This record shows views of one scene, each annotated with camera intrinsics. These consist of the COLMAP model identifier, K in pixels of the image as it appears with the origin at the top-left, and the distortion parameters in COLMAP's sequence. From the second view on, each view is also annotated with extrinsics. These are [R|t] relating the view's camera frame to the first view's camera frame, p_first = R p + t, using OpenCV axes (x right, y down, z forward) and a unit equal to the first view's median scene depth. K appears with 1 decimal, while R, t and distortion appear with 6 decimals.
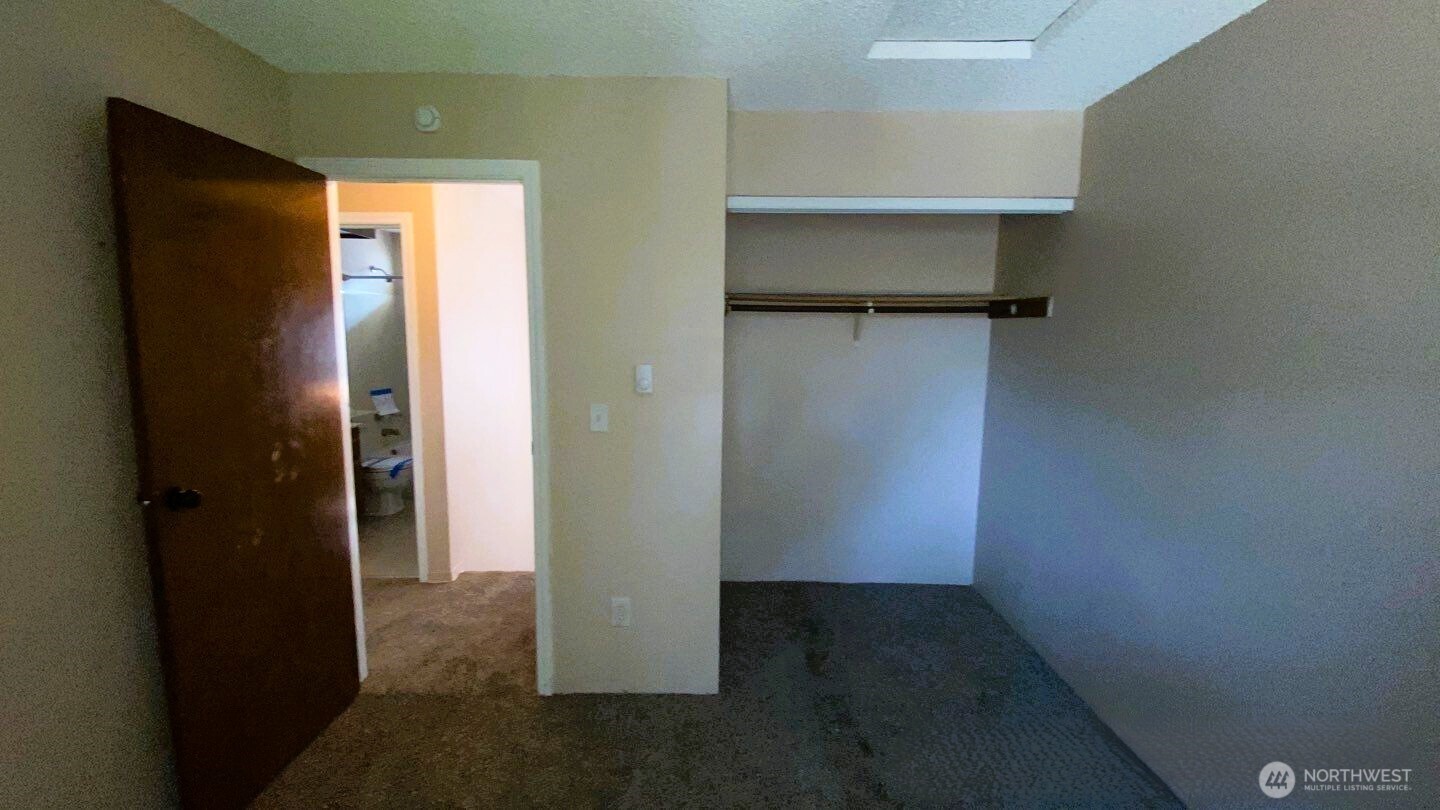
lens RADIAL K [[577.2, 0, 720.0], [0, 577.2, 405.0], [0, 0, 1]] dist [0.018722, -0.020173]
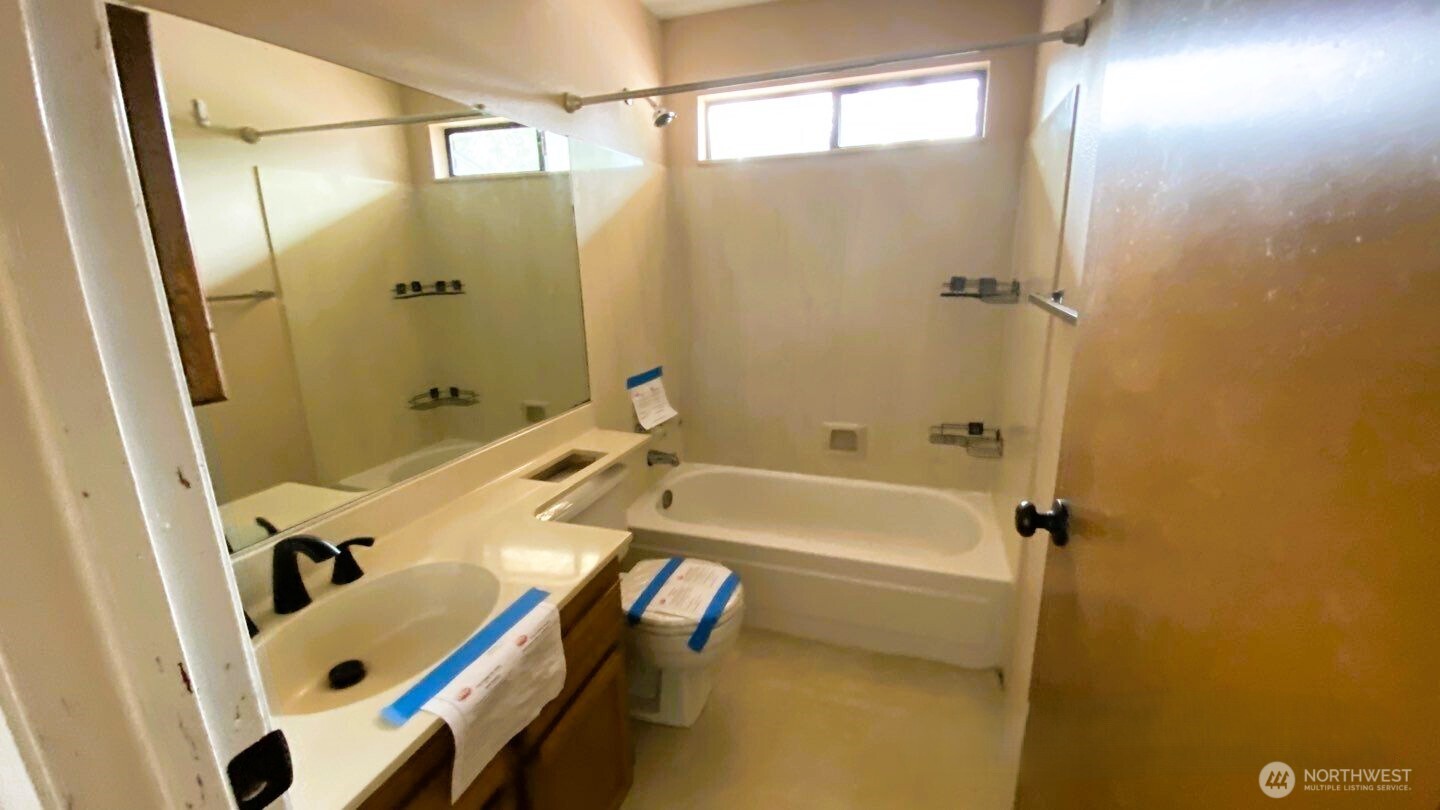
lens RADIAL K [[577.2, 0, 720.0], [0, 577.2, 405.0], [0, 0, 1]] dist [0.018722, -0.020173]
pose [[0.943029, 0.051573, -0.328689, -0.369739], [-0.014541, 0.993358, 0.114142, -0.053310], [0.332392, -0.102860, 0.937516, 0.575320]]
